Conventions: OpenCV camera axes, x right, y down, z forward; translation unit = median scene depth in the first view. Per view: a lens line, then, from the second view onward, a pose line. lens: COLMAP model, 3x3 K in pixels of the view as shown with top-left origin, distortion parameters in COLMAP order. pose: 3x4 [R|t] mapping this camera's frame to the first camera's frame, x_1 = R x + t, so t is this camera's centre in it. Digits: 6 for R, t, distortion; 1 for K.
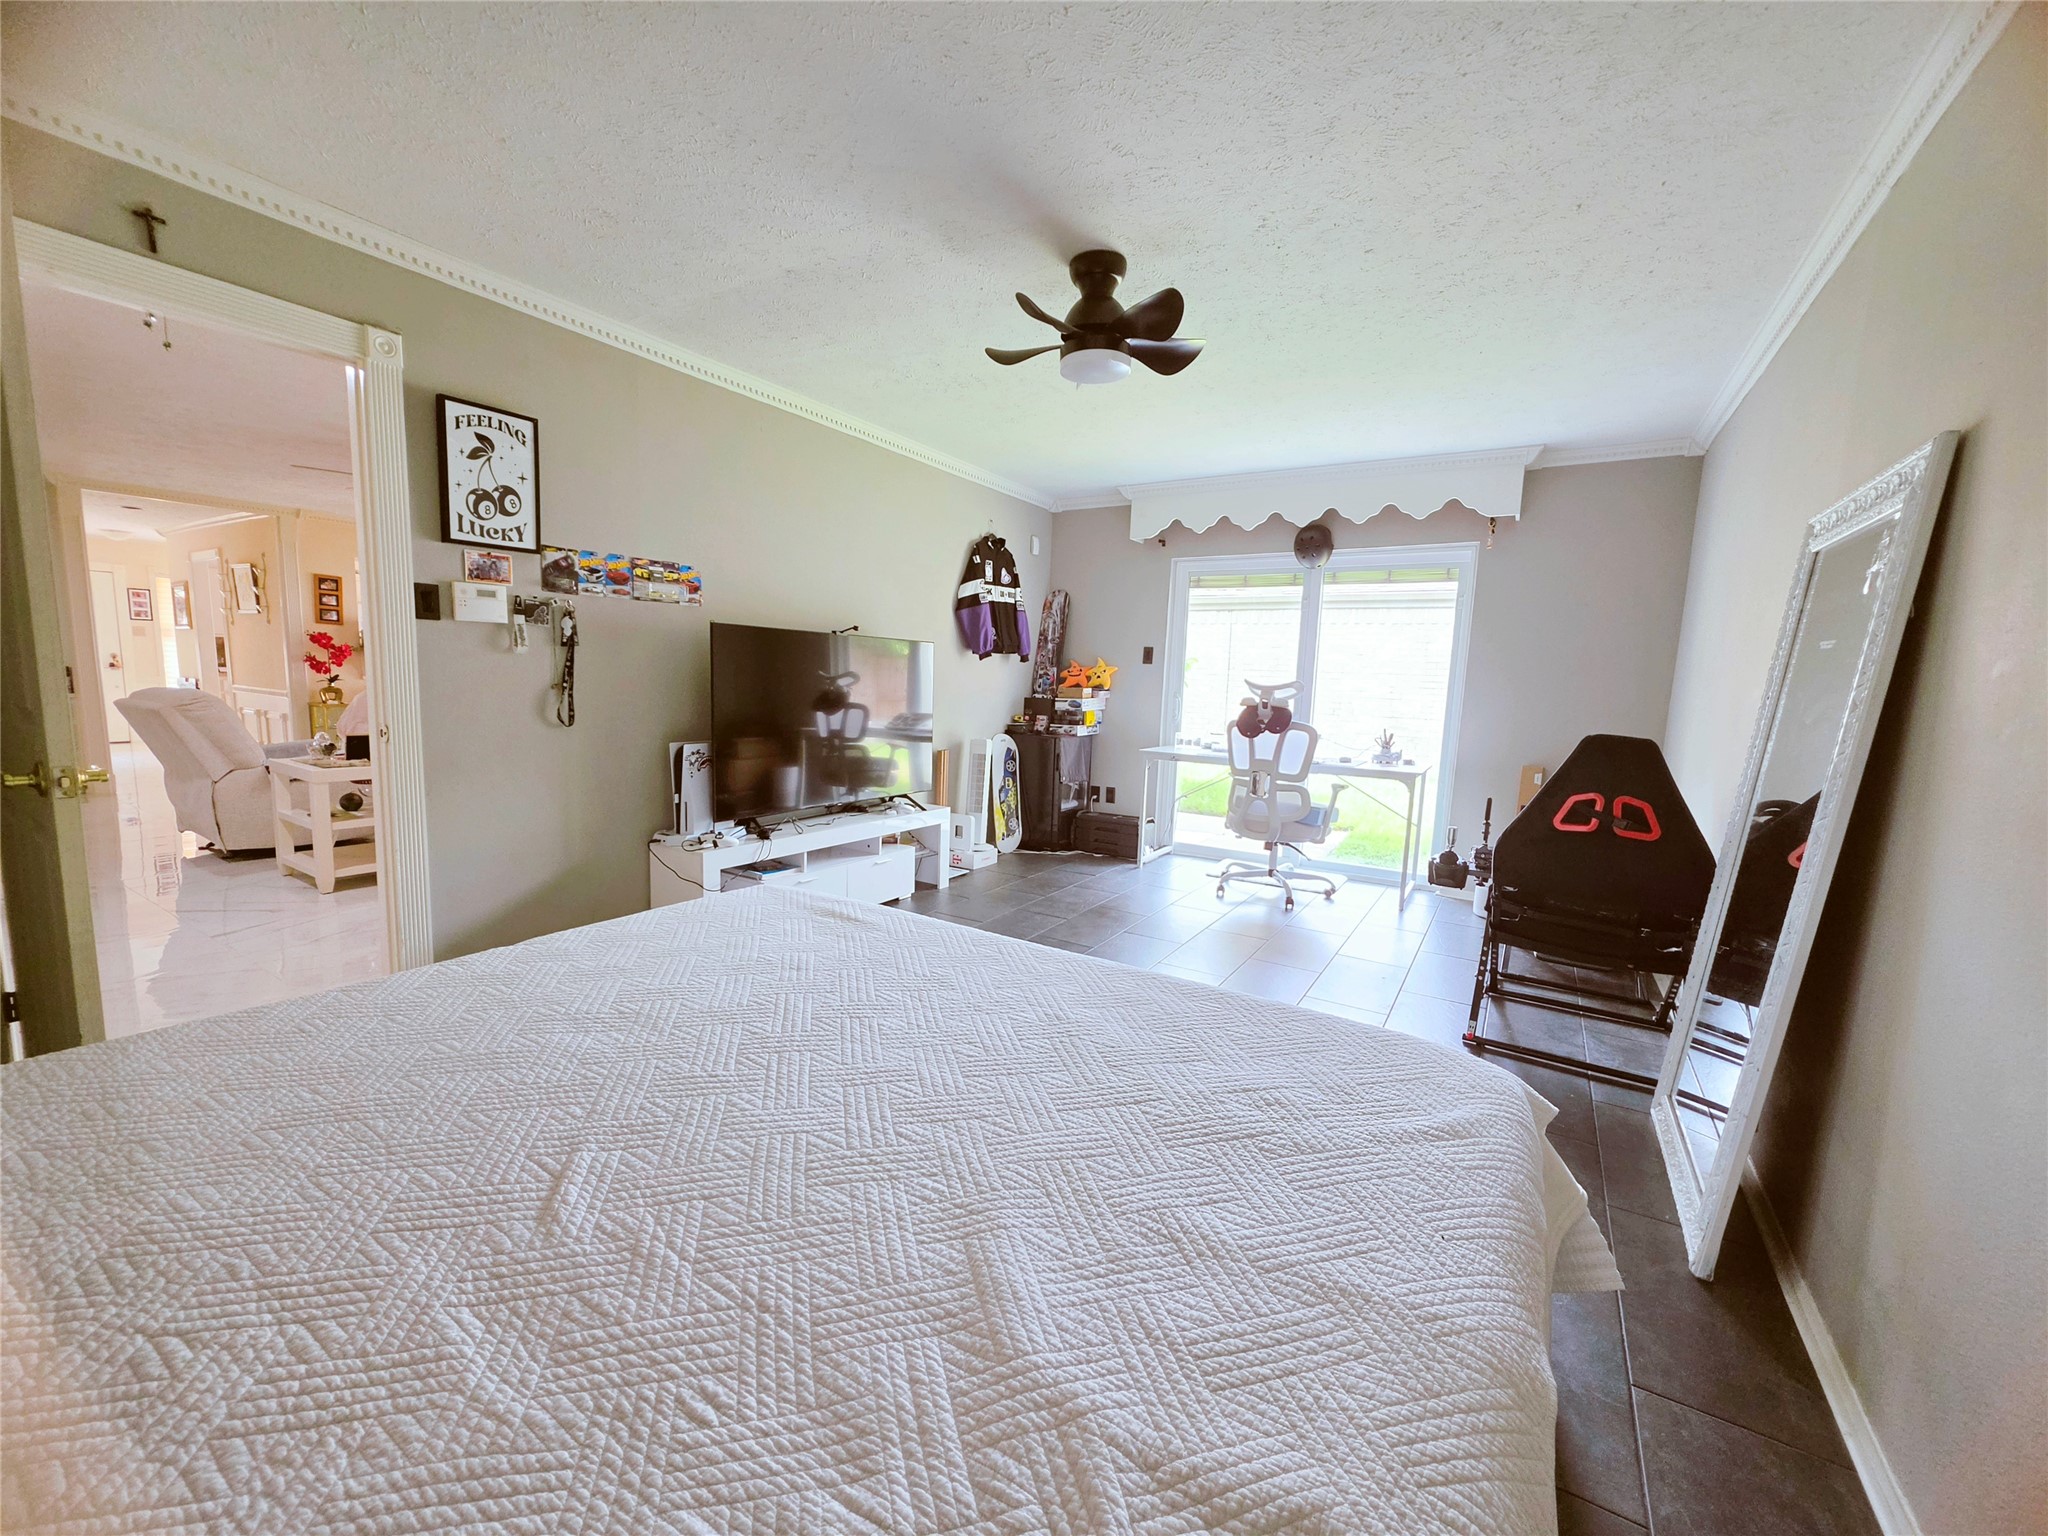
lens RADIAL K [[820.4, 0, 1022.5], [0, 820.4, 770.7], [0, 0, 1]] dist [0.000099, -0.000062]
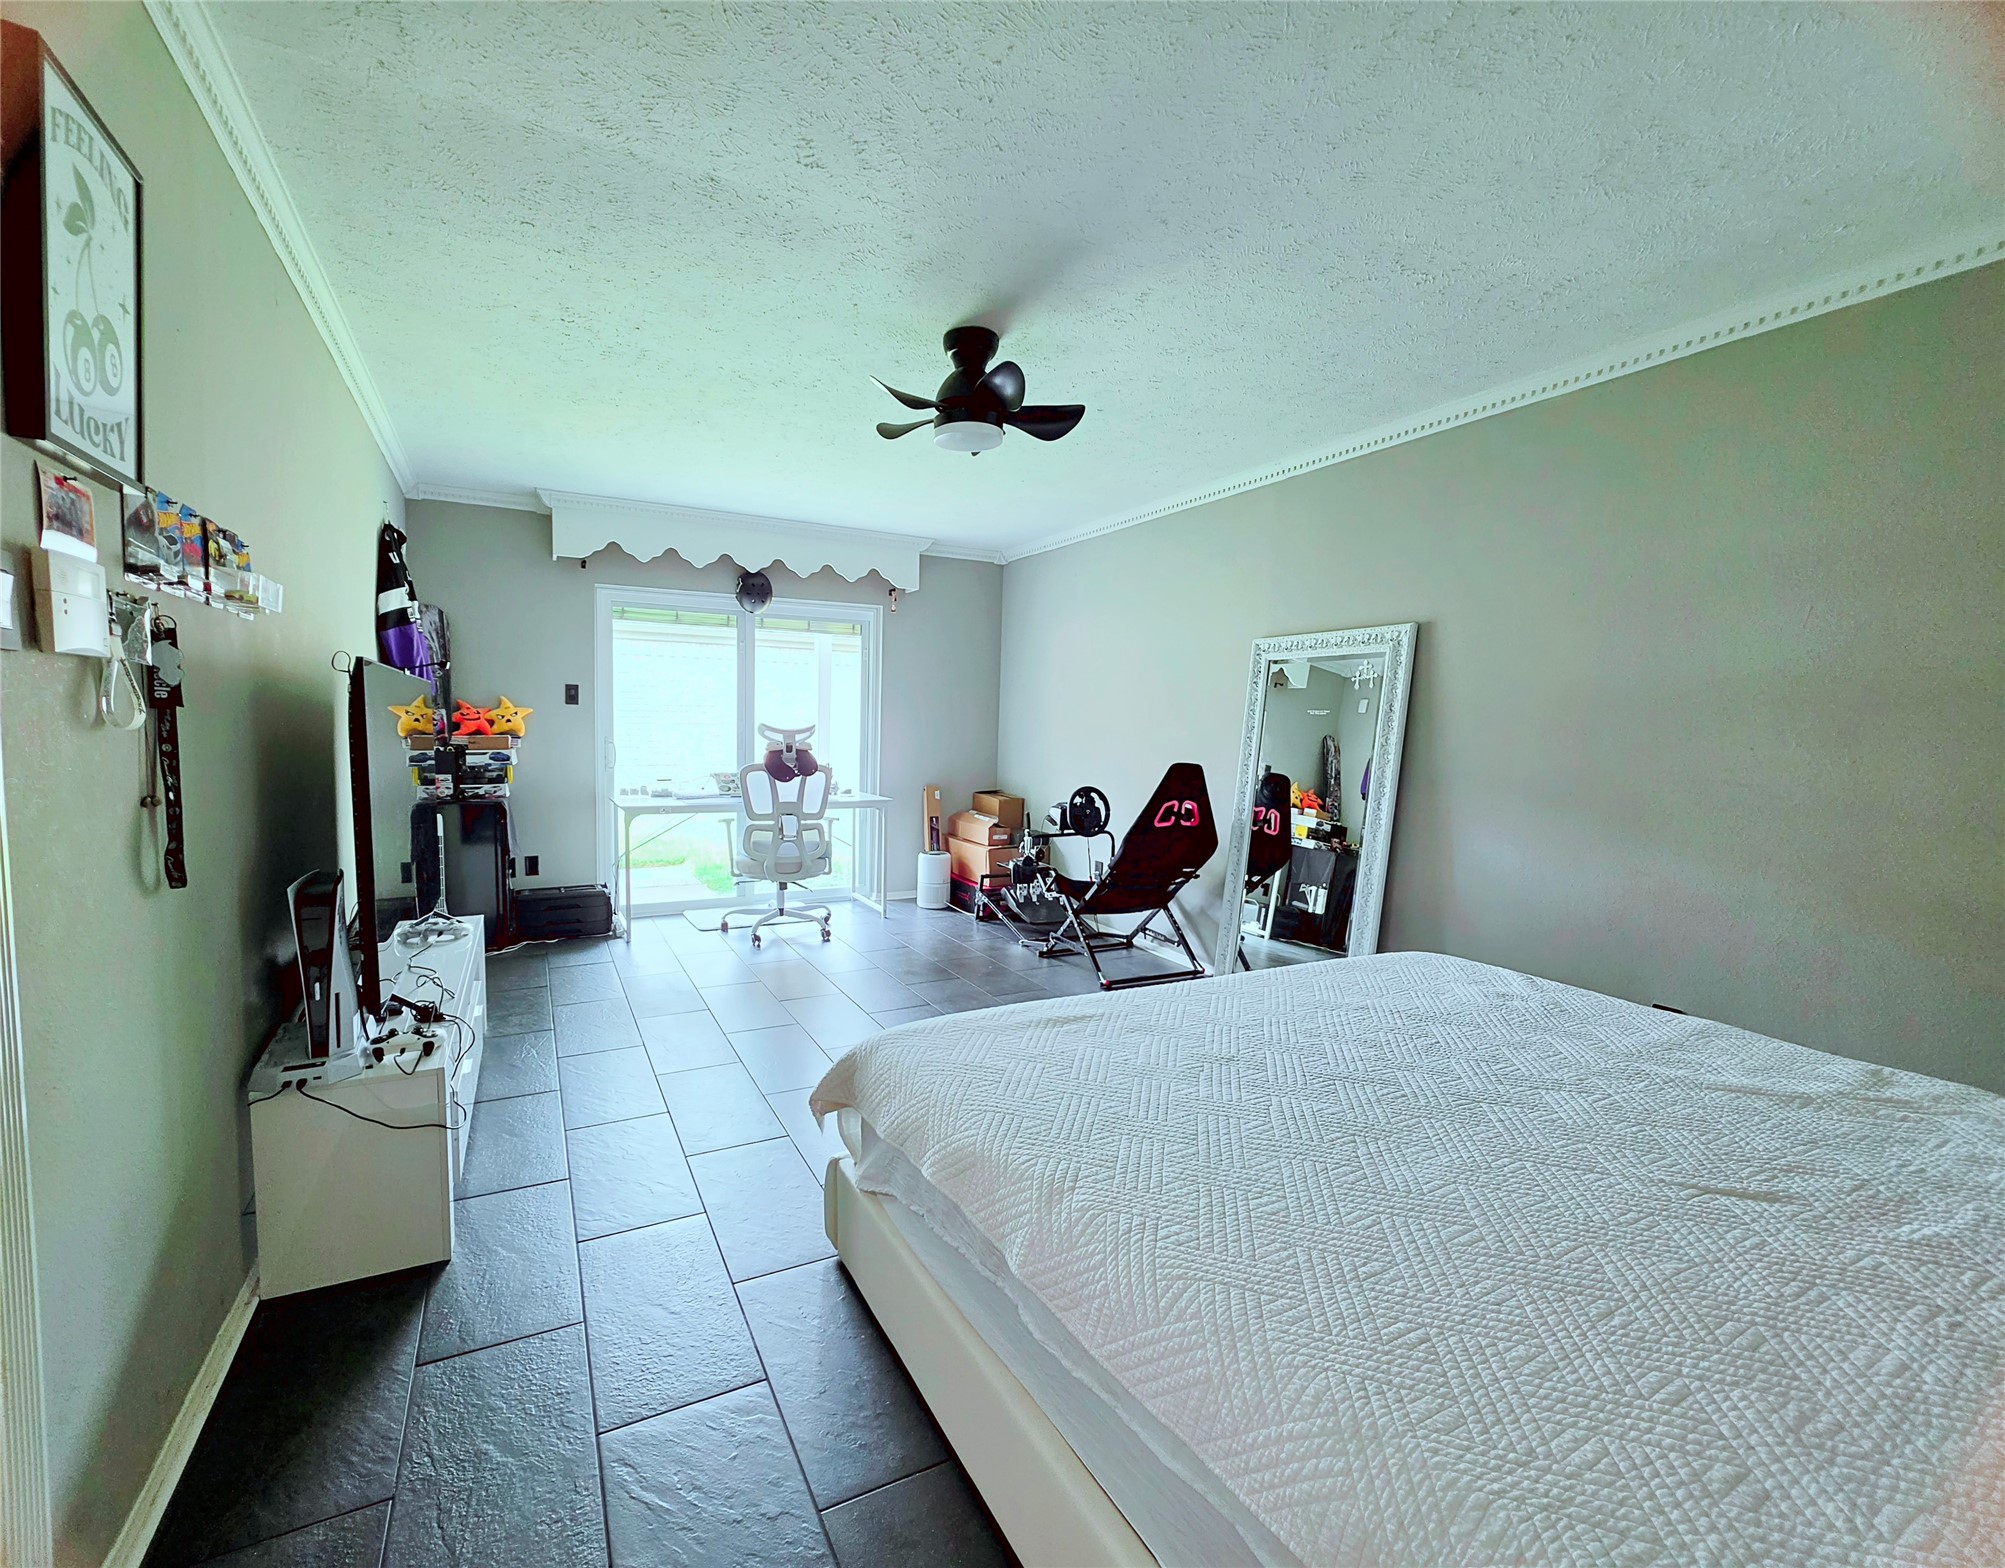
lens RADIAL K [[810.6, 0, 1000.9], [0, 810.6, 789.6], [0, 0, 1]] dist [-0.007773, 0.000060]
pose [[0.536572, -0.090049, 0.839036, -0.374886], [0.094180, 0.994469, 0.046502, -0.046795], [-0.838583, 0.054068, 0.542085, 0.213925]]
